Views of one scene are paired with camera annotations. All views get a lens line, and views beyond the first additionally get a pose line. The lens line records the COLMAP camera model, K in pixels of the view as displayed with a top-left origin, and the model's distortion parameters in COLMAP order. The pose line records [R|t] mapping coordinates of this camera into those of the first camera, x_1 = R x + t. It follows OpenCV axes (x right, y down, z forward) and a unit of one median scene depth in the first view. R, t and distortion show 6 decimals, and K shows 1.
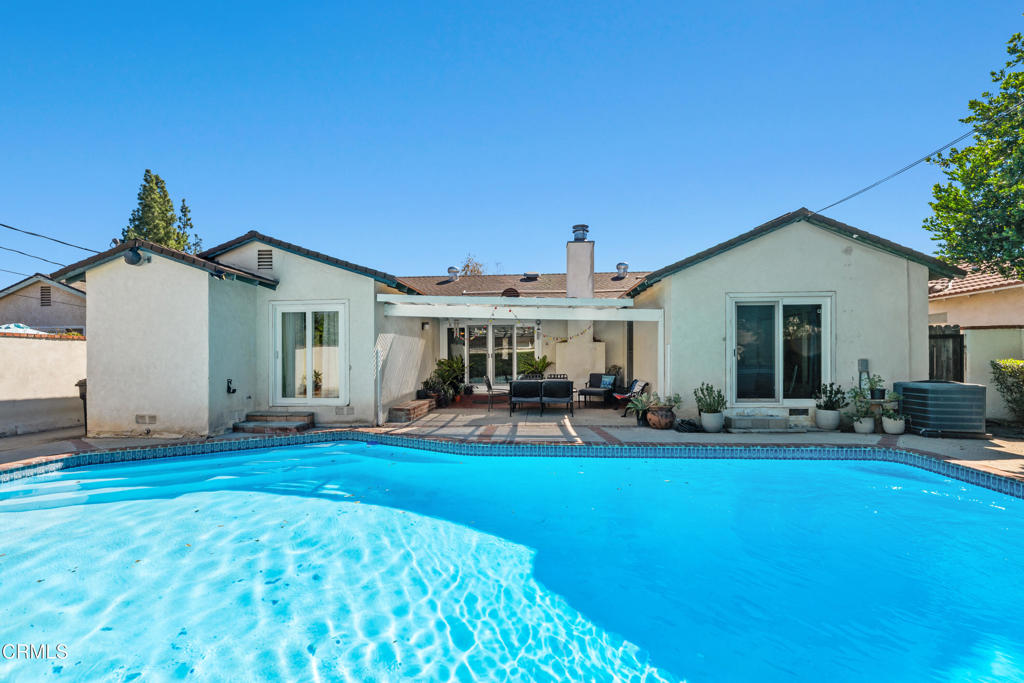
lens RADIAL K [[421.8, 0, 507.2], [0, 421.8, 357.5], [0, 0, 1]] dist [-0.010730, -0.000338]
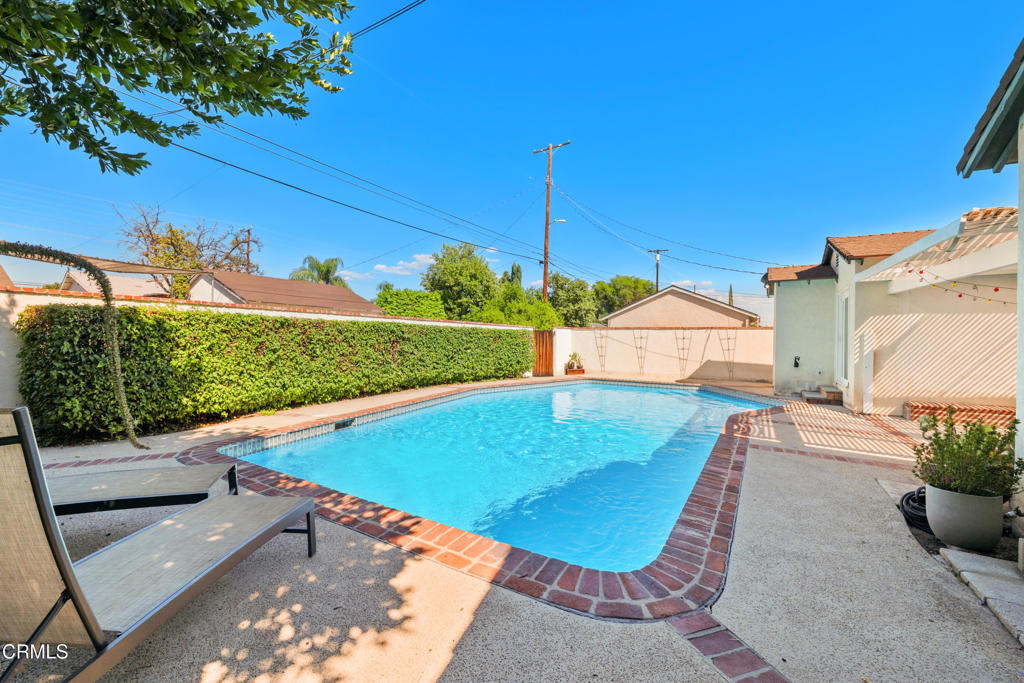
lens RADIAL K [[421.8, 0, 513.3], [0, 421.8, 339.6], [0, 0, 1]] dist [-0.010730, -0.000338]
pose [[-0.441003, -0.000368, -0.897506, 0.938213], [-0.010617, 0.999932, 0.004807, -0.000538], [0.897443, 0.011649, -0.440977, 0.769423]]
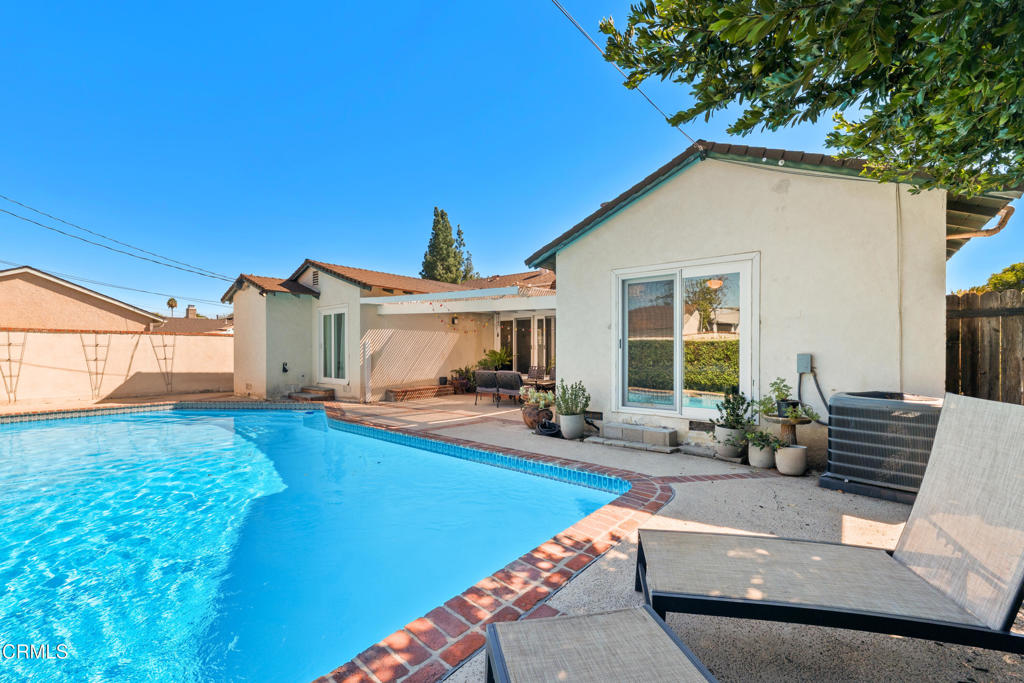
lens RADIAL K [[421.8, 0, 512.0], [0, 421.8, 344.9], [0, 0, 1]] dist [-0.010730, -0.000338]
pose [[0.828921, -0.000900, -0.559365, 0.813688], [-0.004622, 0.999954, -0.008458, -0.001516], [0.559347, 0.009597, 0.828878, 0.219976]]
